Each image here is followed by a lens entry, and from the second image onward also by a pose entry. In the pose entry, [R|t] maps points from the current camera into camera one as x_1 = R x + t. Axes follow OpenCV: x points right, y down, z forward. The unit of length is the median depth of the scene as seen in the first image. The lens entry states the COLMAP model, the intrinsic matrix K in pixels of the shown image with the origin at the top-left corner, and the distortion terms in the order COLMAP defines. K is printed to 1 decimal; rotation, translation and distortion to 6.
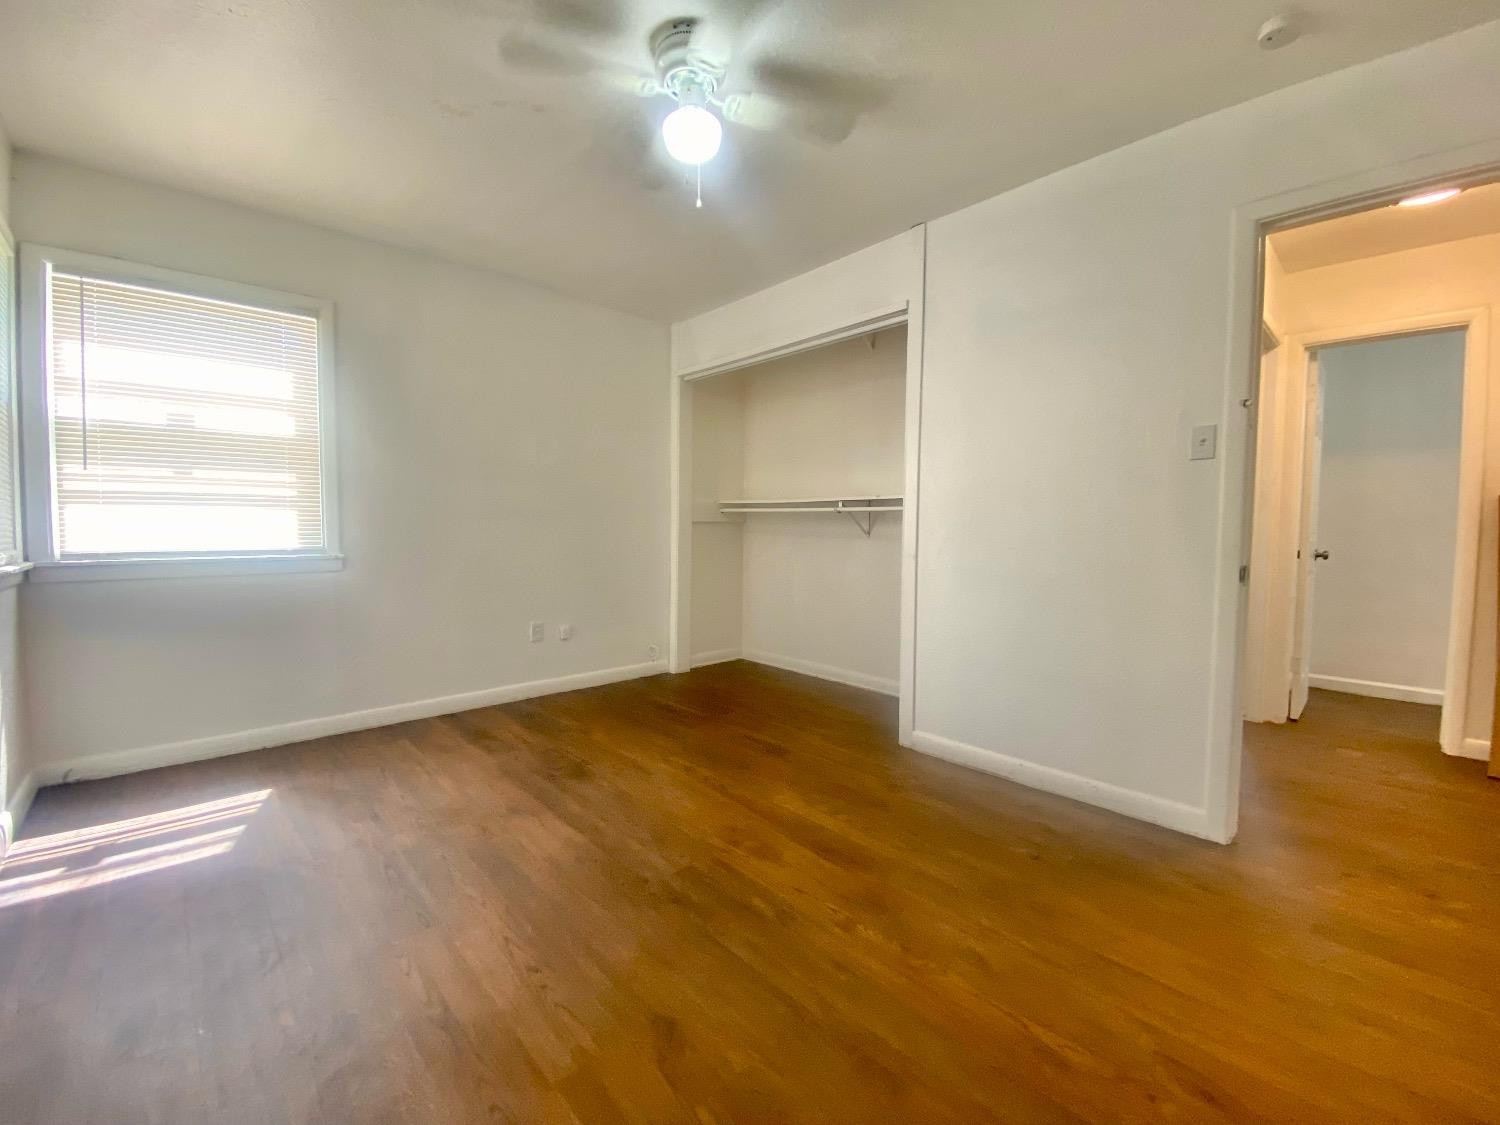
lens RADIAL K [[624.3, 0, 750.4], [0, 624.3, 566.1], [0, 0, 1]] dist [0.023769, -0.024674]
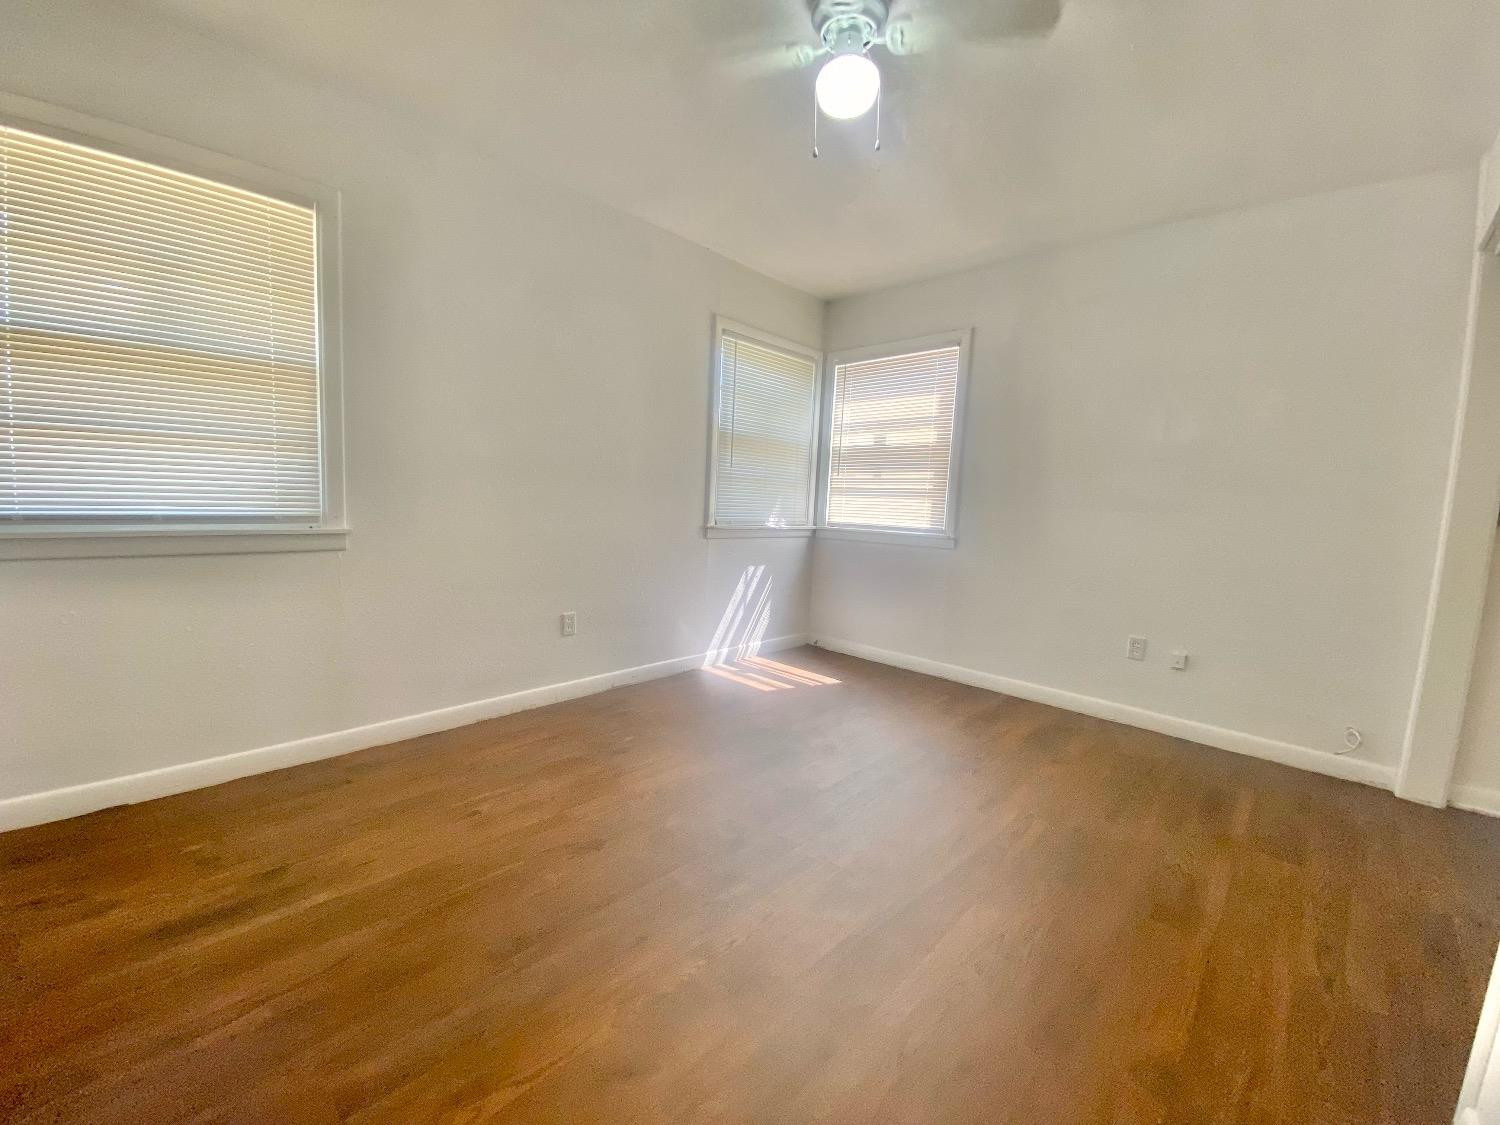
lens RADIAL K [[582.6, 0, 708.5], [0, 582.6, 563.3], [0, 0, 1]] dist [0.000044, -0.012545]
pose [[0.013531, 0.103802, -0.994506, 0.579614], [-0.100924, 0.989660, 0.101923, -0.038407], [0.994802, 0.098991, 0.023868, 0.588984]]
